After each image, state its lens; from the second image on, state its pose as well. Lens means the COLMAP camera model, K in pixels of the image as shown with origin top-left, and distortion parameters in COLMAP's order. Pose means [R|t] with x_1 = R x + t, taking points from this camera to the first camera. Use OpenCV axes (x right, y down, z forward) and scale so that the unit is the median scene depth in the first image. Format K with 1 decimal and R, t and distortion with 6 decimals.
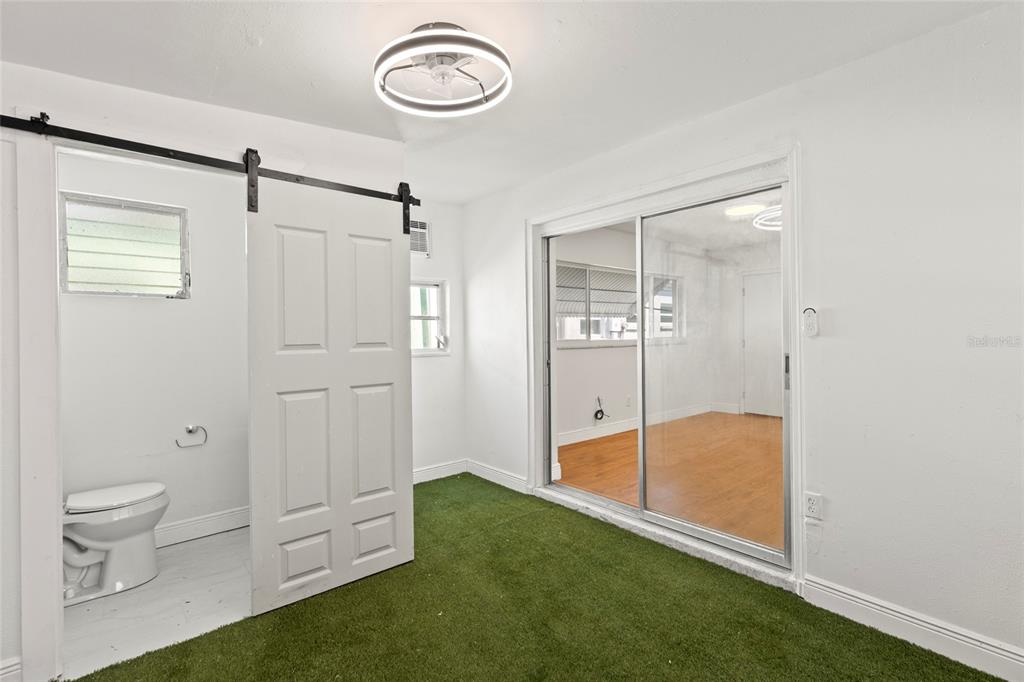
lens RADIAL K [[463.2, 0, 509.3], [0, 463.2, 337.2], [0, 0, 1]] dist [0.002777, 0.000354]
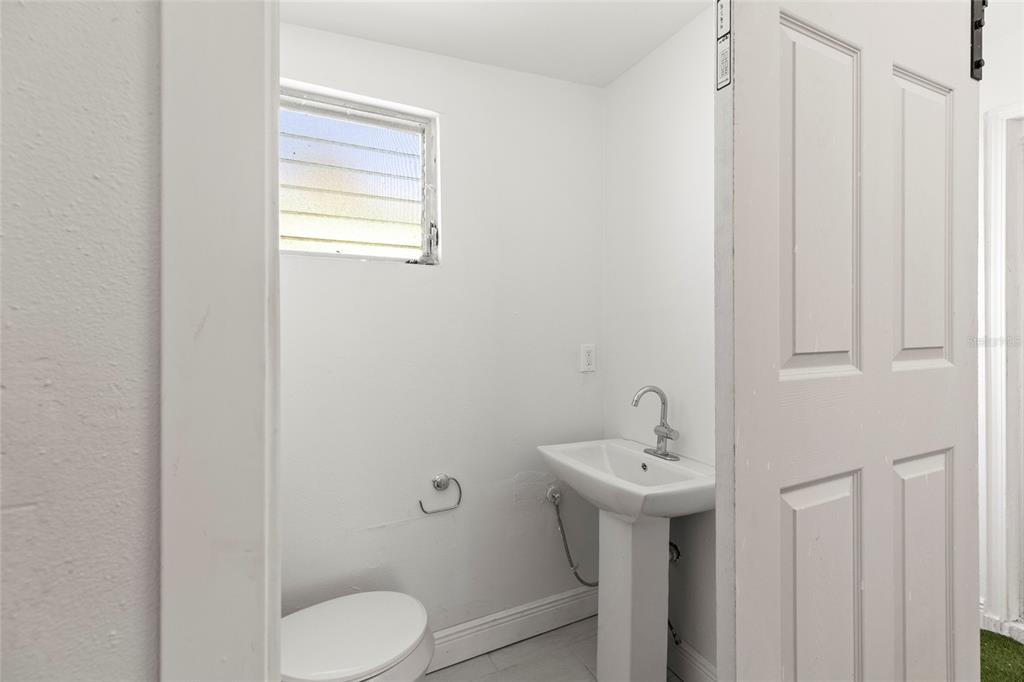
lens RADIAL K [[463.2, 0, 514.6], [0, 463.2, 333.0], [0, 0, 1]] dist [0.002777, 0.000354]
pose [[0.971080, 0.010122, -0.238540, -0.455037], [-0.009046, 0.999943, 0.005604, 0.000703], [0.238584, -0.003284, 0.971116, 0.445197]]
